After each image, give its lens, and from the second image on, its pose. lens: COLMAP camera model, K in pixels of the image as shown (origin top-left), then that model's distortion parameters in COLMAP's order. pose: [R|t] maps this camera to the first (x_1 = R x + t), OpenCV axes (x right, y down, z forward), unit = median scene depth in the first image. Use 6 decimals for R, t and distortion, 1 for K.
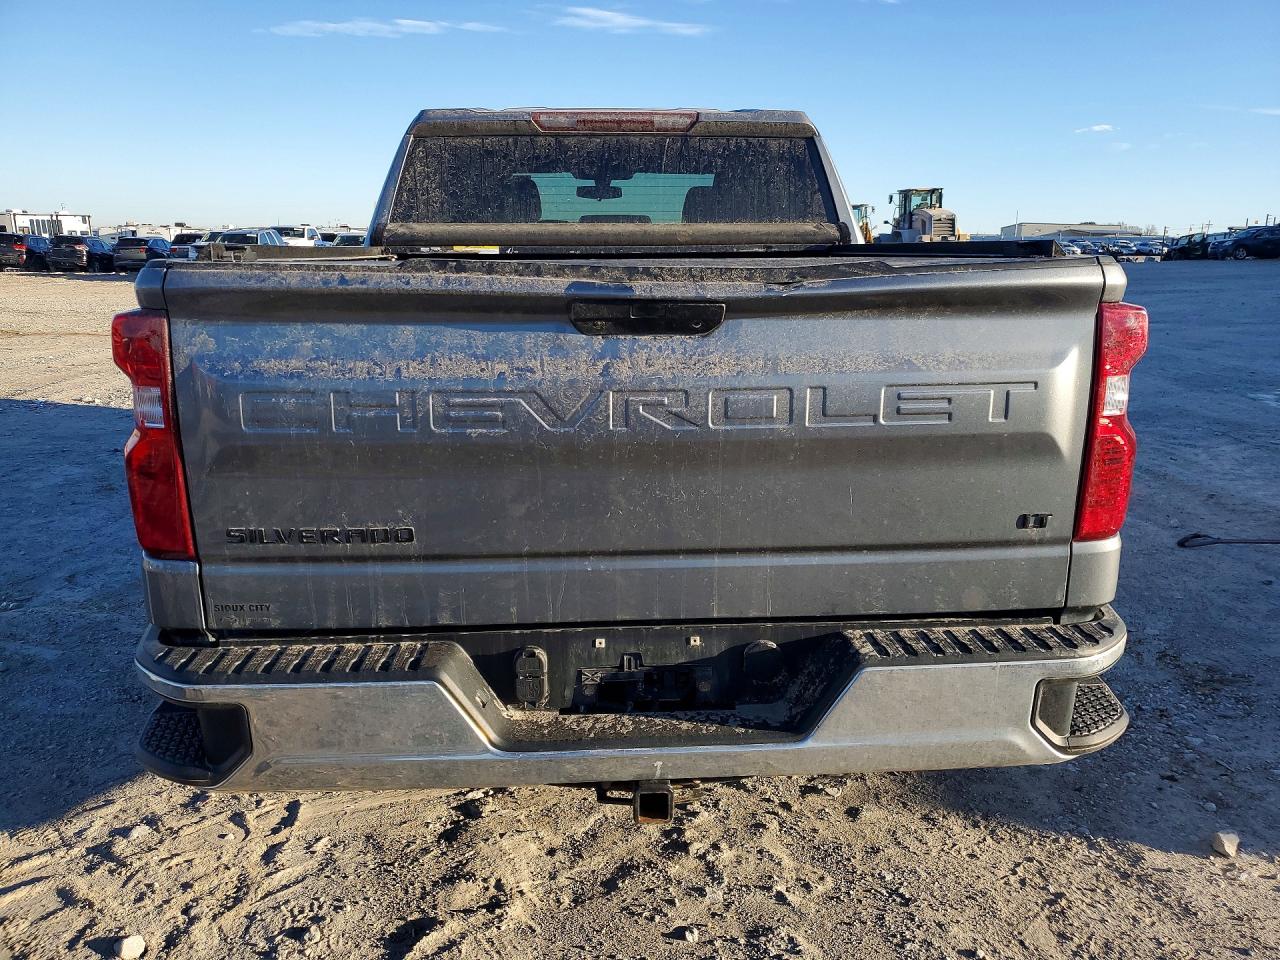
lens RADIAL K [[1052.8, 0, 640.0], [0, 1052.8, 480.0], [0, 0, 1]] dist [0.008399, 0.005462]
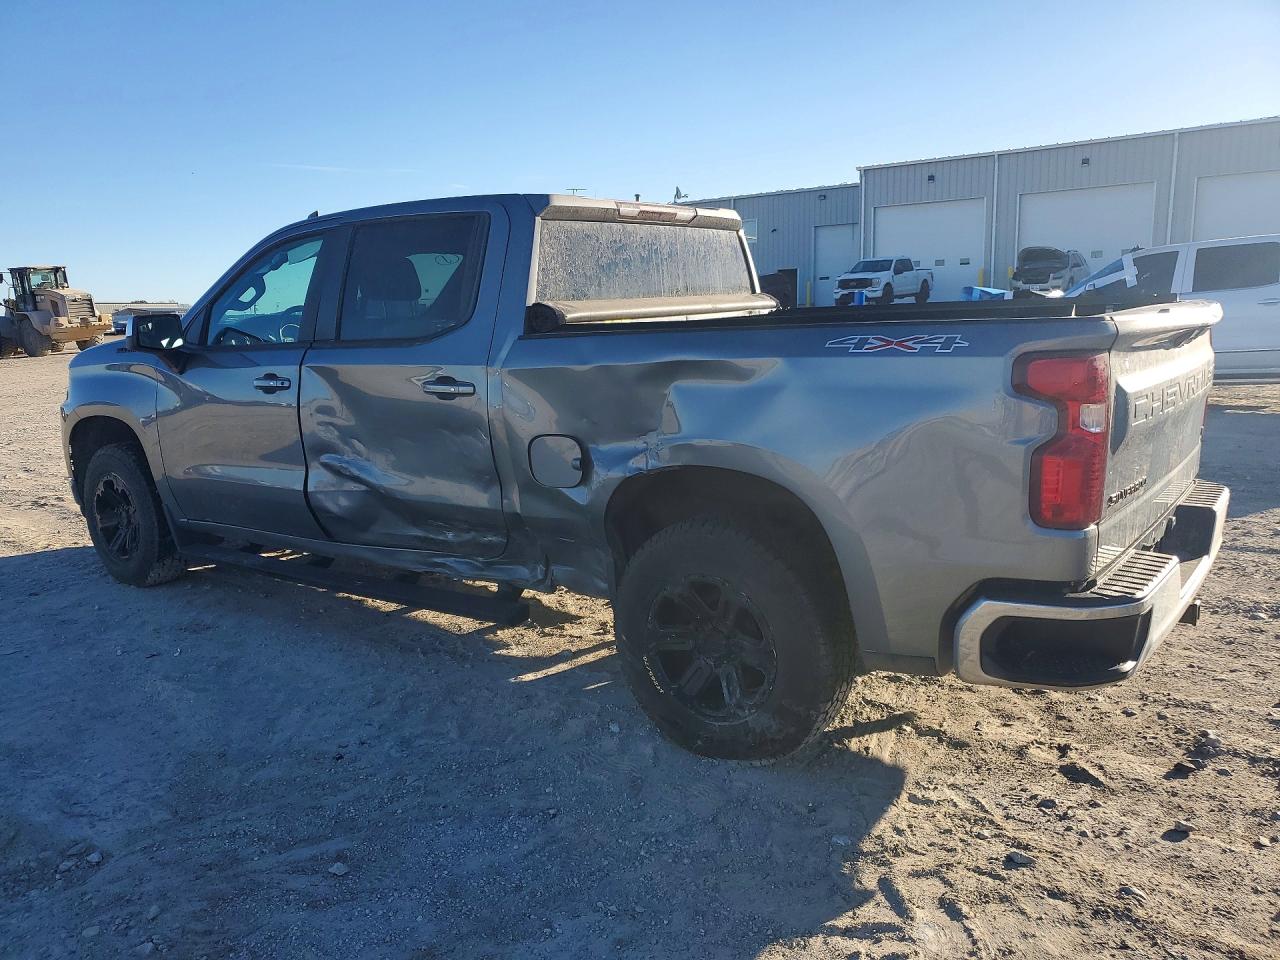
lens RADIAL K [[1052.8, 0, 640.0], [0, 1052.8, 480.0], [0, 0, 1]] dist [0.008399, 0.005462]
pose [[0.619006, -0.154312, 0.770078, -0.807627], [0.208519, 0.977609, 0.028286, -0.064717], [-0.757200, 0.143066, 0.637323, 0.233026]]
